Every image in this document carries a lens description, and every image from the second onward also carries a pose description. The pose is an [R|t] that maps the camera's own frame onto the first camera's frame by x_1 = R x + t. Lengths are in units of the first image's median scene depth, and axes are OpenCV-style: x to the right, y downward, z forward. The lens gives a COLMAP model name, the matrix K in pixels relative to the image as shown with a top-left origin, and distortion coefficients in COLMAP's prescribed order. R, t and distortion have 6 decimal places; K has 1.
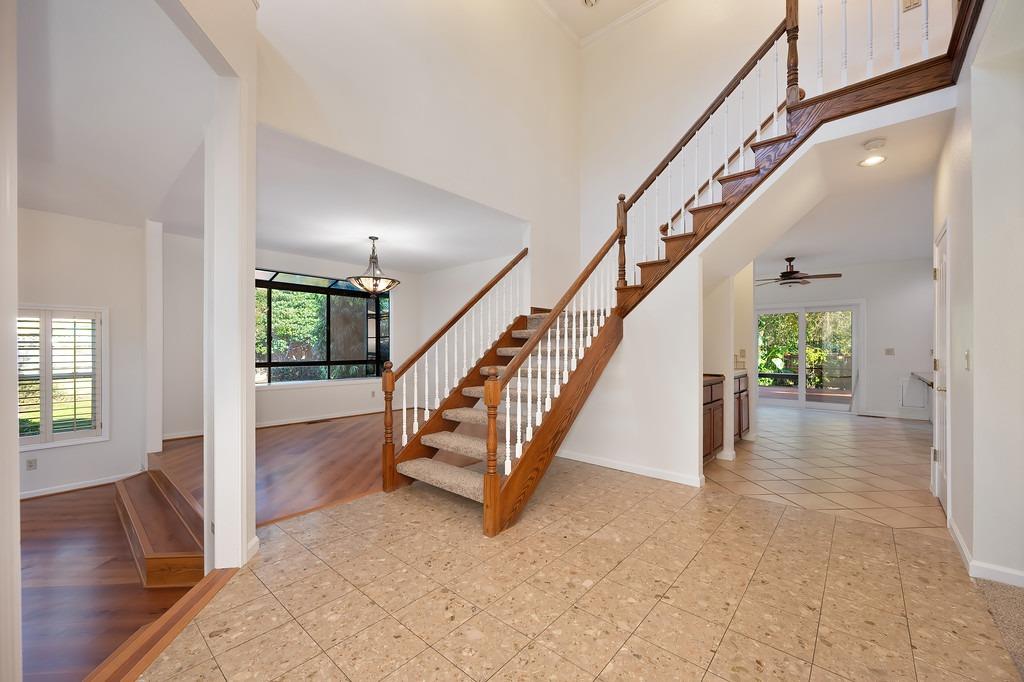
lens RADIAL K [[404.3, 0, 512.4], [0, 404.3, 343.6], [0, 0, 1]] dist [0.003564, -0.000254]
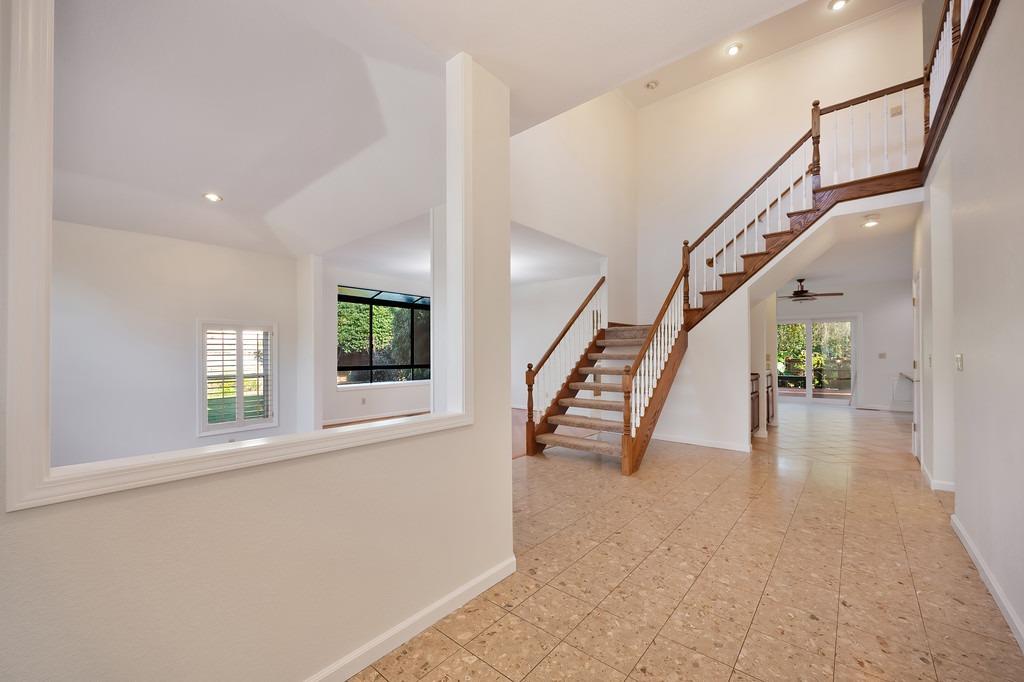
lens RADIAL K [[404.3, 0, 510.9], [0, 404.3, 346.8], [0, 0, 1]] dist [0.003564, -0.000254]
pose [[0.999958, -0.001845, 0.008937, -0.348878], [0.001889, 0.999986, -0.004865, -0.006737], [-0.008928, 0.004882, 0.999948, -0.370393]]
